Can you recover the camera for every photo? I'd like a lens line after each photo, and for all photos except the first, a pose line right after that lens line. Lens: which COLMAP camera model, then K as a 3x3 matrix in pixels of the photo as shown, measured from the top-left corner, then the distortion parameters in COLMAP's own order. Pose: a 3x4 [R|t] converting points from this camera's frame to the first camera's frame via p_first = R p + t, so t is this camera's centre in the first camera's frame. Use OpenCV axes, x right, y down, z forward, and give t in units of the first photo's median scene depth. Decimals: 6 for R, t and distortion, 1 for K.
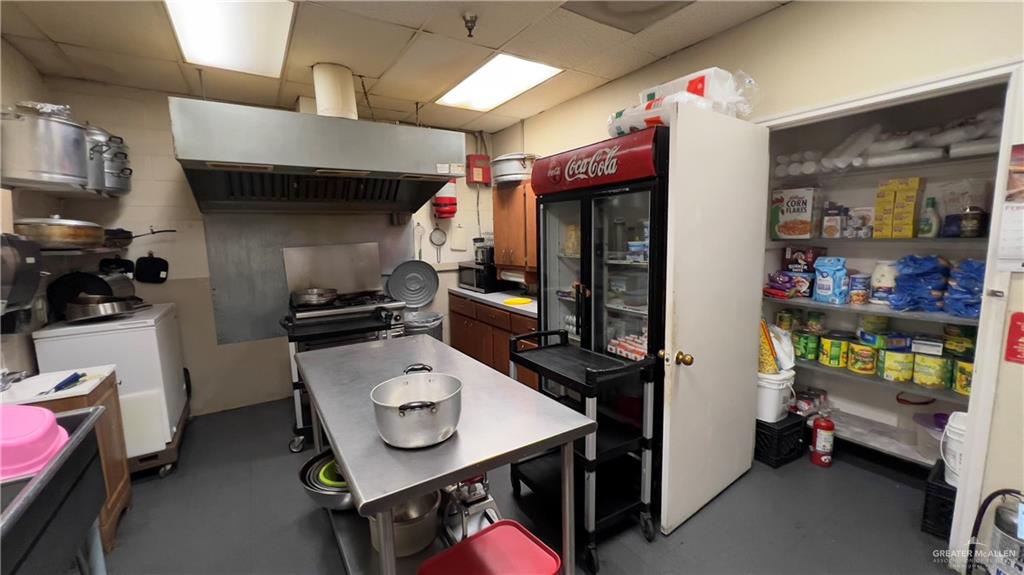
lens RADIAL K [[407.6, 0, 508.0], [0, 407.6, 285.6], [0, 0, 1]] dist [-0.003921, 0.000082]
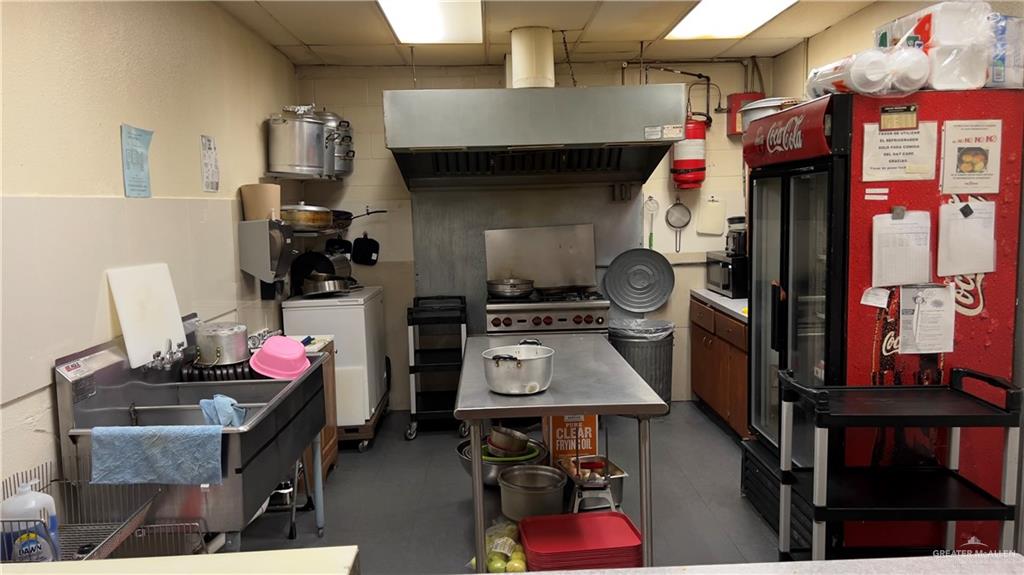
lens RADIAL K [[770.9, 0, 511.4], [0, 770.9, 290.3], [0, 0, 1]] dist [0.073212, -0.090341]
pose [[0.856382, 0.053215, -0.513593, 0.405123], [-0.055233, 0.998409, 0.011351, 0.015396], [0.513380, 0.018647, 0.857959, -0.435469]]
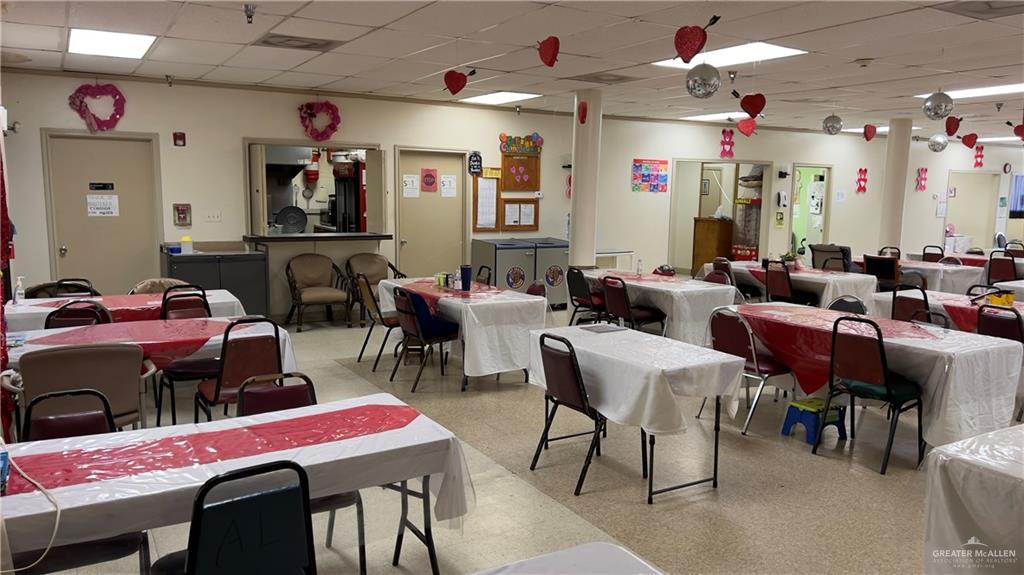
lens RADIAL K [[770.9, 0, 511.4], [0, 770.9, 290.3], [0, 0, 1]] dist [0.073212, -0.090341]
pose [[0.998668, 0.037514, -0.035439, 1.163356], [-0.037280, 0.999279, 0.007230, 0.332006], [0.035685, -0.005900, 0.999346, -3.171333]]
